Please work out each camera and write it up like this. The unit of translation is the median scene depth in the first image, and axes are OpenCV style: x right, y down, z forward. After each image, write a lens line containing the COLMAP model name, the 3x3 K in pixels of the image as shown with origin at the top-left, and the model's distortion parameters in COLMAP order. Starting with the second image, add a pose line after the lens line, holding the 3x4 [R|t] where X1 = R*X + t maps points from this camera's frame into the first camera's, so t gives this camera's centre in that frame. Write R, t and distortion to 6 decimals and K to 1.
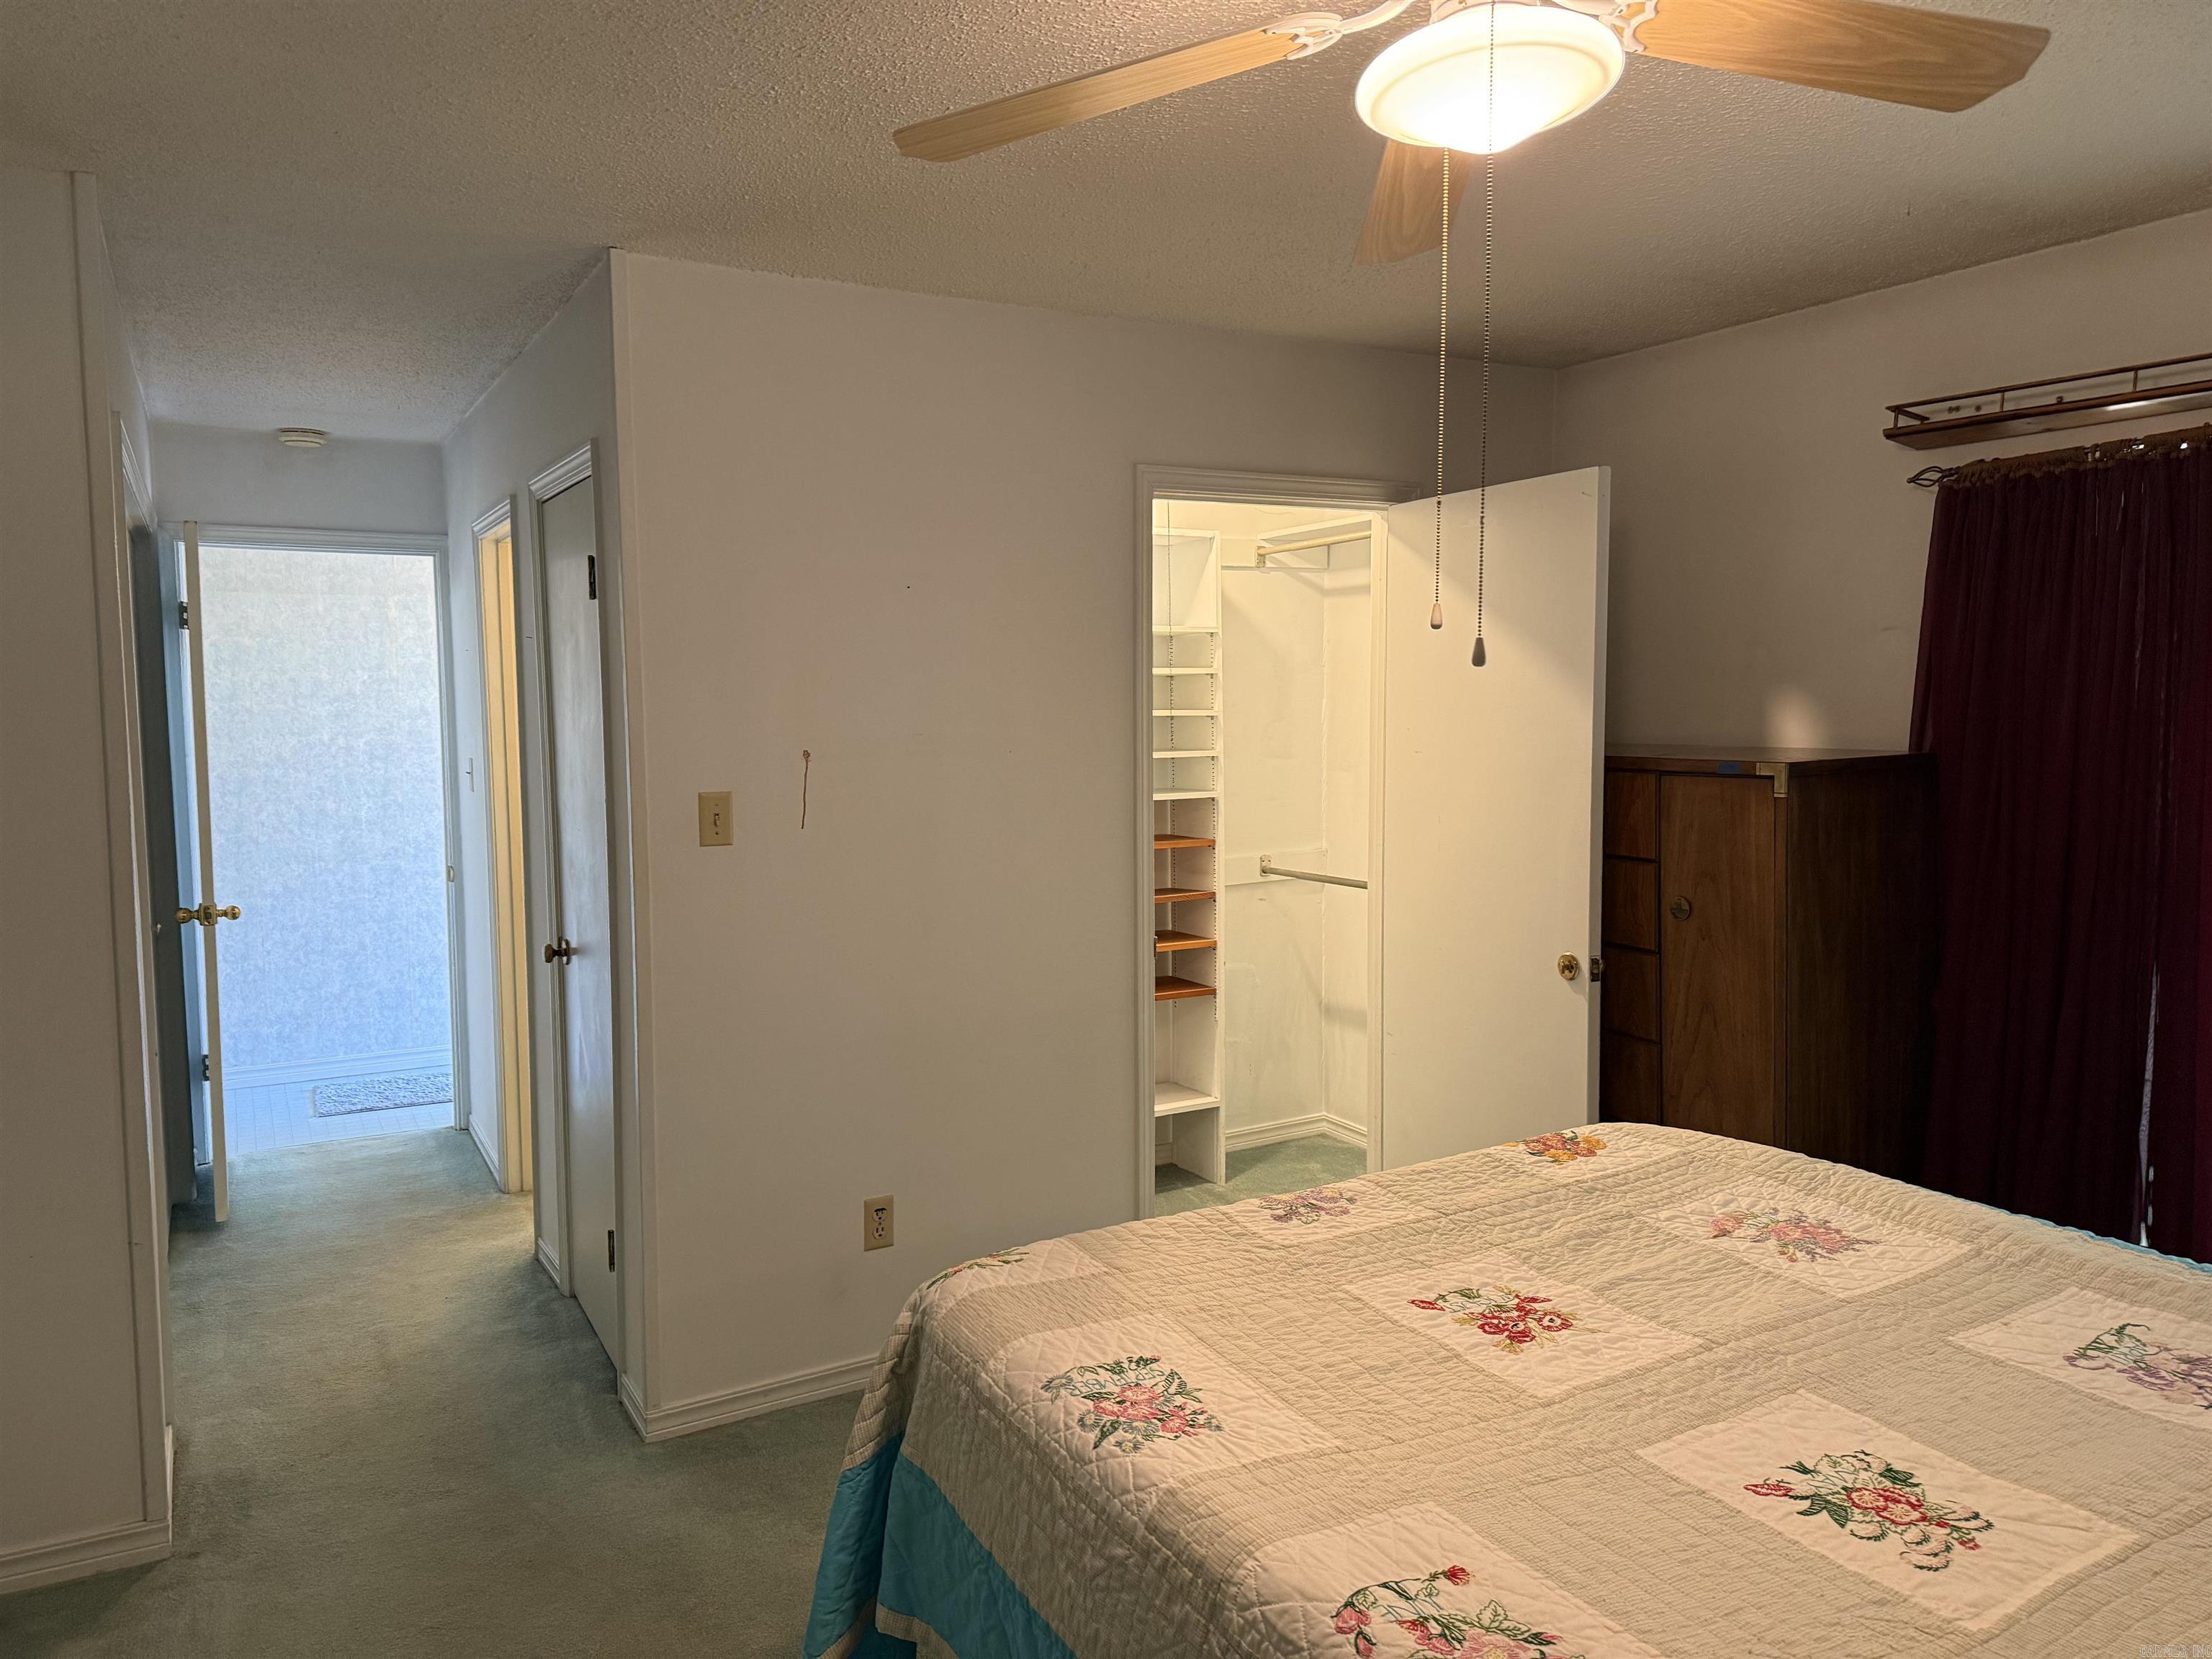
lens RADIAL K [[1544.9, 0, 1106.0], [0, 1544.9, 829.5], [0, 0, 1]] dist [0.170267, -0.264527]
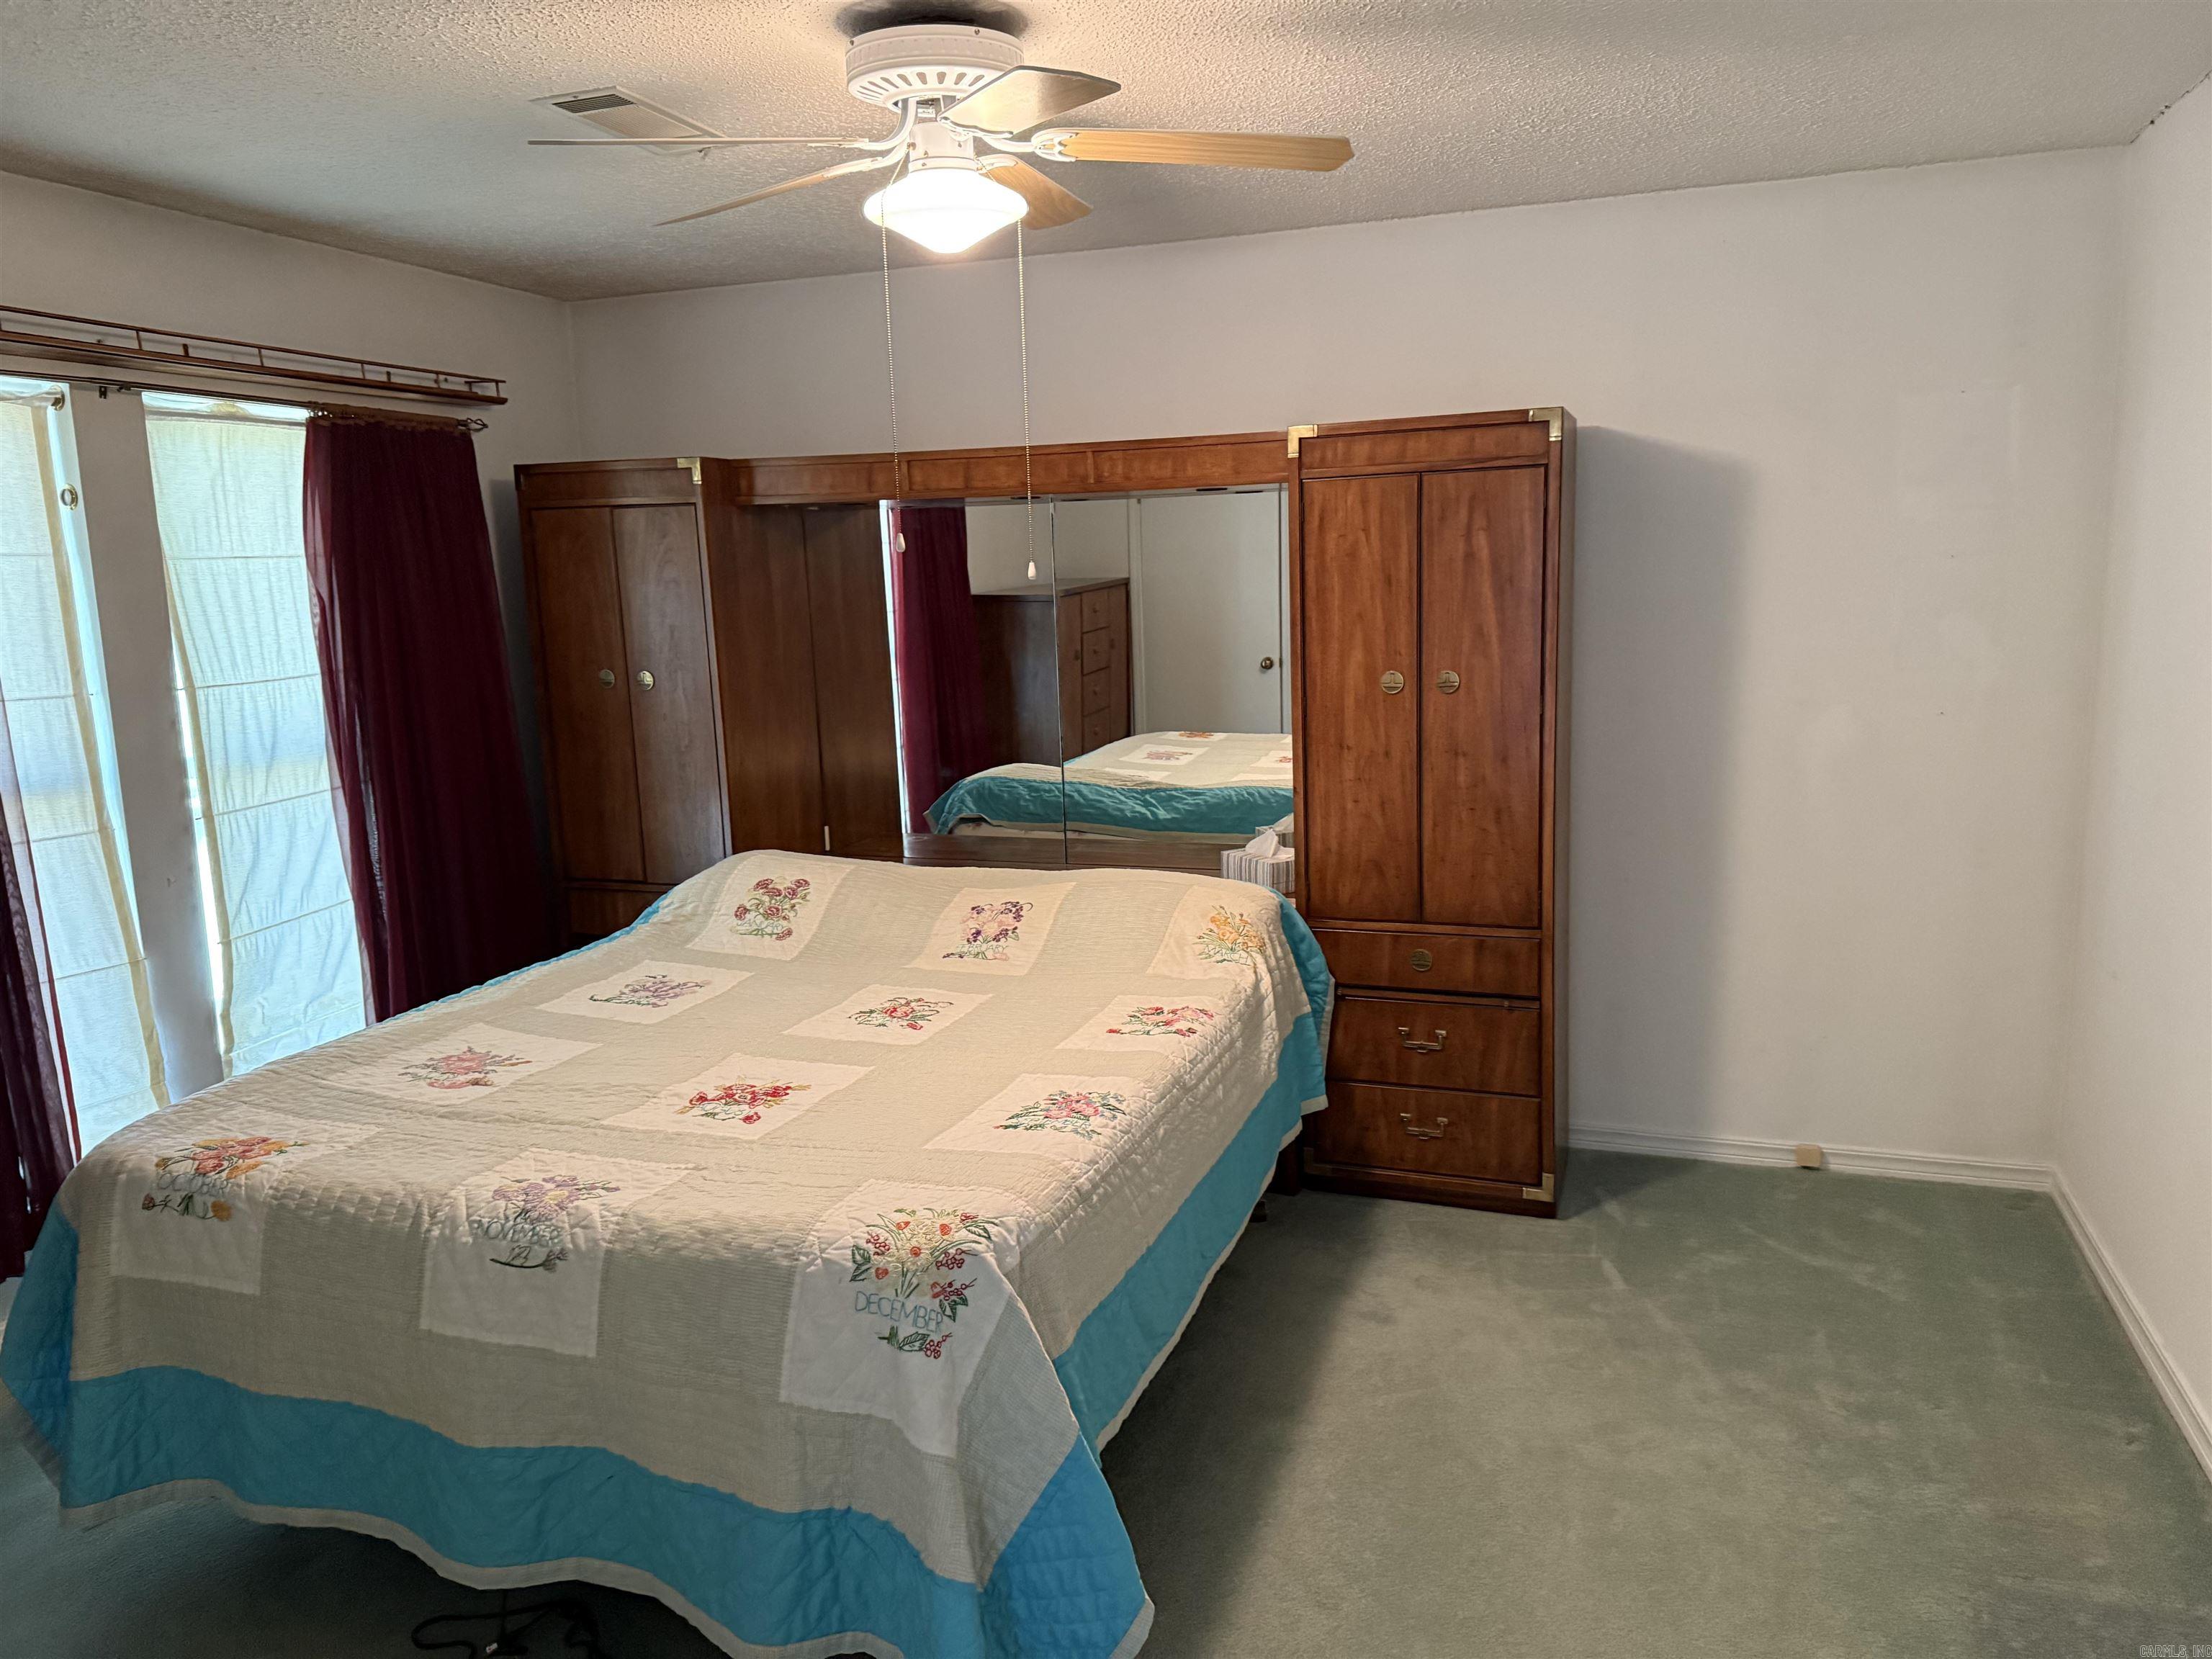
lens RADIAL K [[1544.9, 0, 1106.0], [0, 1544.9, 829.5], [0, 0, 1]] dist [0.170267, -0.264527]
pose [[-0.625007, -0.103713, 0.773699, -0.937393], [0.111020, 0.969250, 0.219610, -0.150317], [-0.772684, 0.223154, -0.594274, 1.592759]]
